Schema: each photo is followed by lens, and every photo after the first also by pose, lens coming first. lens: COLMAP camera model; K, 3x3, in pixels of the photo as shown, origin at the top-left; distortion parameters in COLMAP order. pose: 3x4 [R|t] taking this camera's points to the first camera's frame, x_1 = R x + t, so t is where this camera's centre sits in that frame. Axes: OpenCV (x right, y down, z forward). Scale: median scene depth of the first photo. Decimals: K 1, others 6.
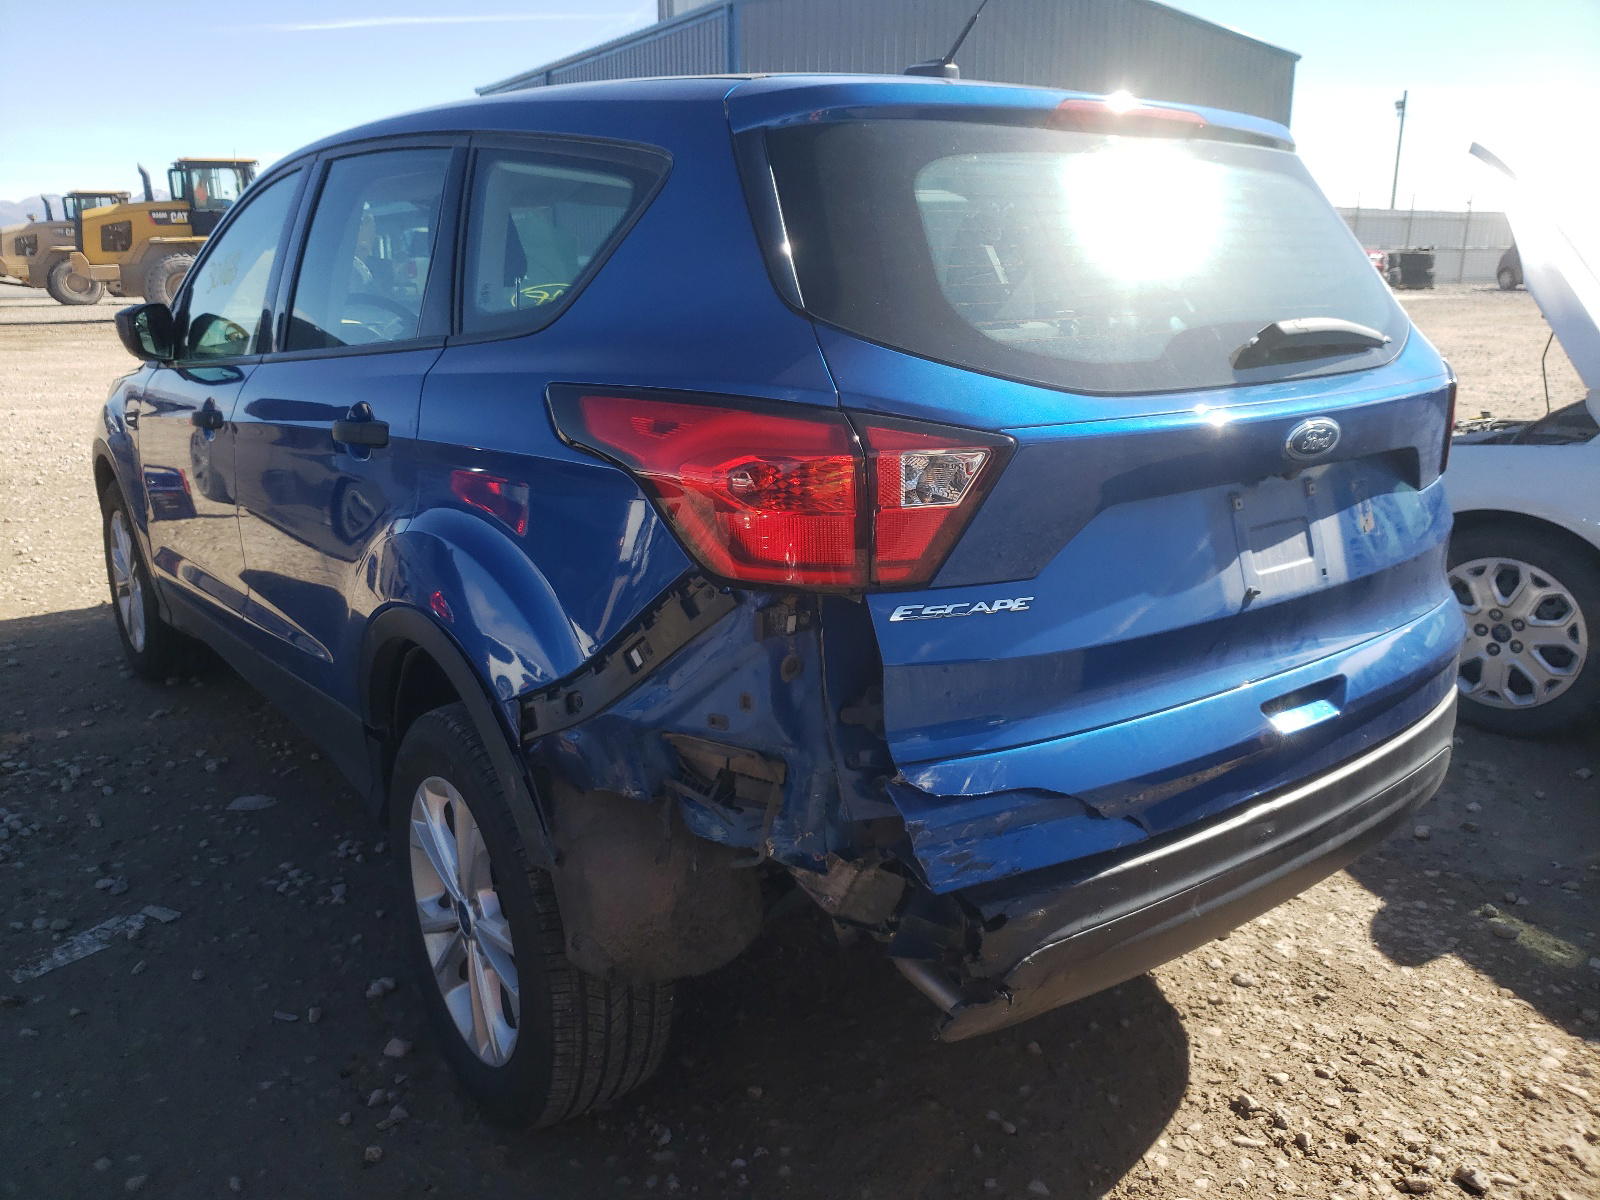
lens RADIAL K [[1350.6, 0, 800.0], [0, 1350.6, 600.0], [0, 0, 1]] dist [0.010690, 0.007562]
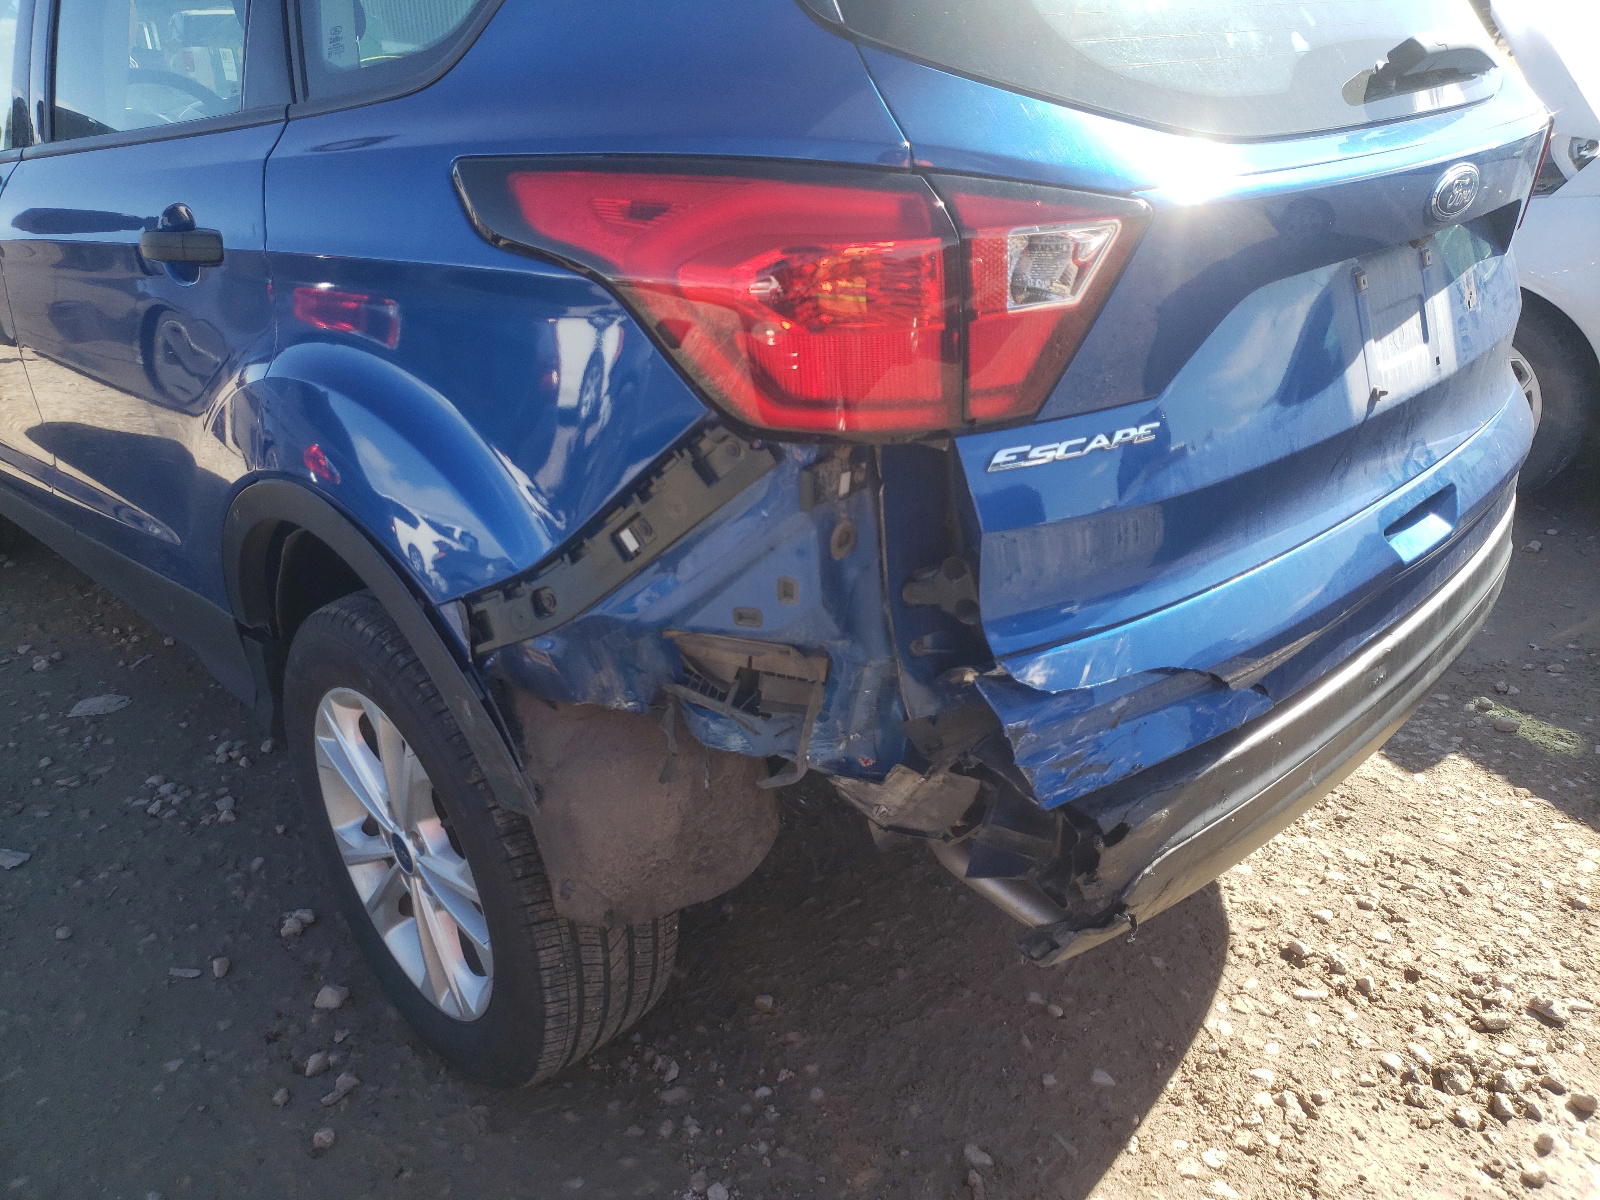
lens RADIAL K [[1265.4, 0, 800.0], [0, 1265.4, 600.0], [0, 0, 1]] dist [0.024626, 0.003032]
pose [[0.988261, -0.084961, 0.126970, -0.097688], [0.063687, 0.984552, 0.163099, -0.025976], [-0.138865, -0.153099, 0.978405, 0.245174]]
